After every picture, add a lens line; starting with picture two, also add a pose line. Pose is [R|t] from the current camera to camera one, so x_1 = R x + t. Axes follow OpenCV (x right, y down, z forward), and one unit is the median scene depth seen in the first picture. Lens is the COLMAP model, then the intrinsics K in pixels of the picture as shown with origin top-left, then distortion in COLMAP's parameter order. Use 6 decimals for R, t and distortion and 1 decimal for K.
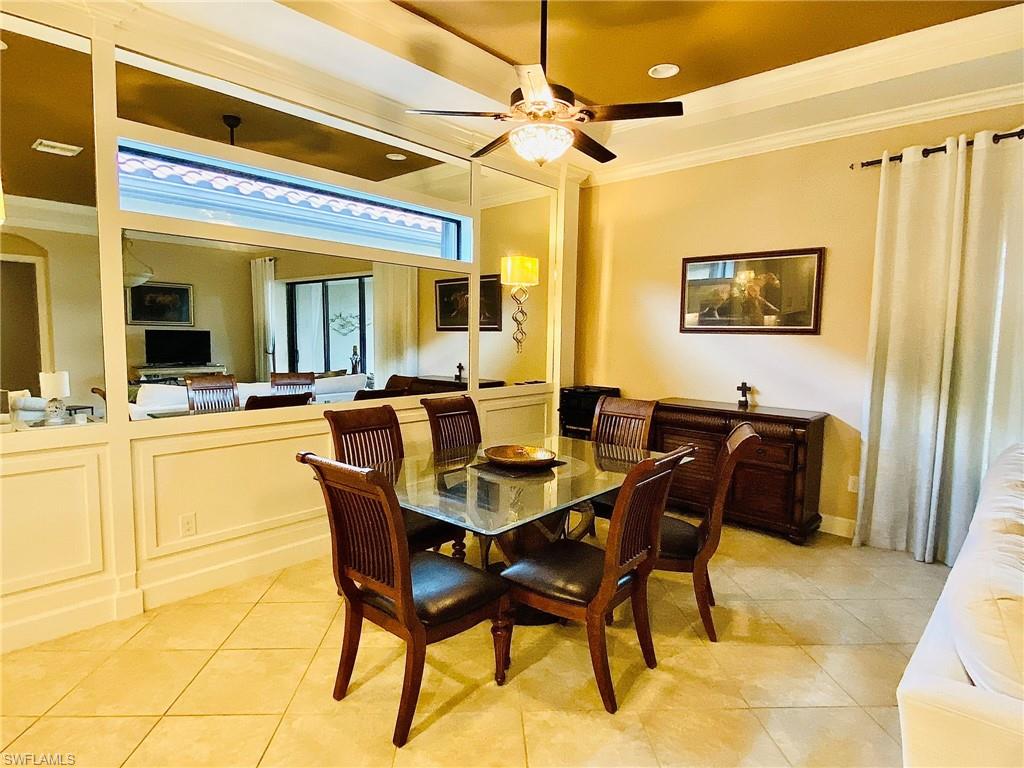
lens RADIAL K [[559.2, 0, 508.8], [0, 559.2, 382.3], [0, 0, 1]] dist [0.024225, -0.001508]
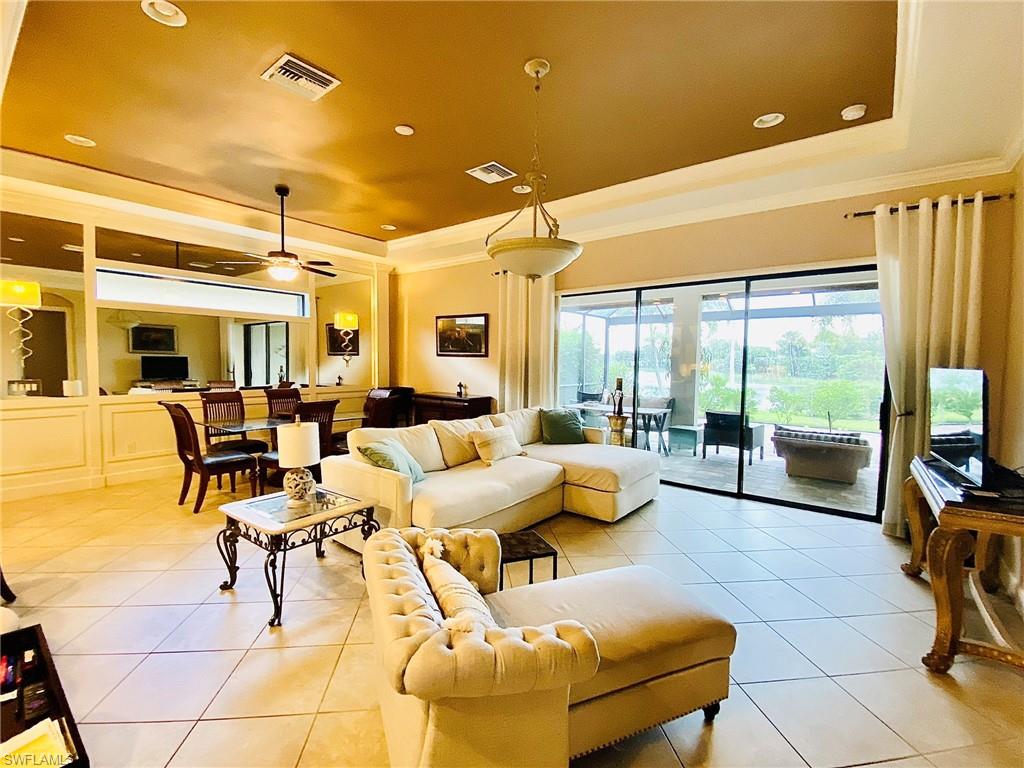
lens RADIAL K [[455.1, 0, 516.4], [0, 455.1, 385.5], [0, 0, 1]] dist [0.000396, 0.000000]
pose [[0.996906, -0.004371, 0.078476, 0.457925], [0.007004, 0.999421, -0.033306, 0.058914], [-0.078285, 0.033753, 0.996359, -0.501193]]
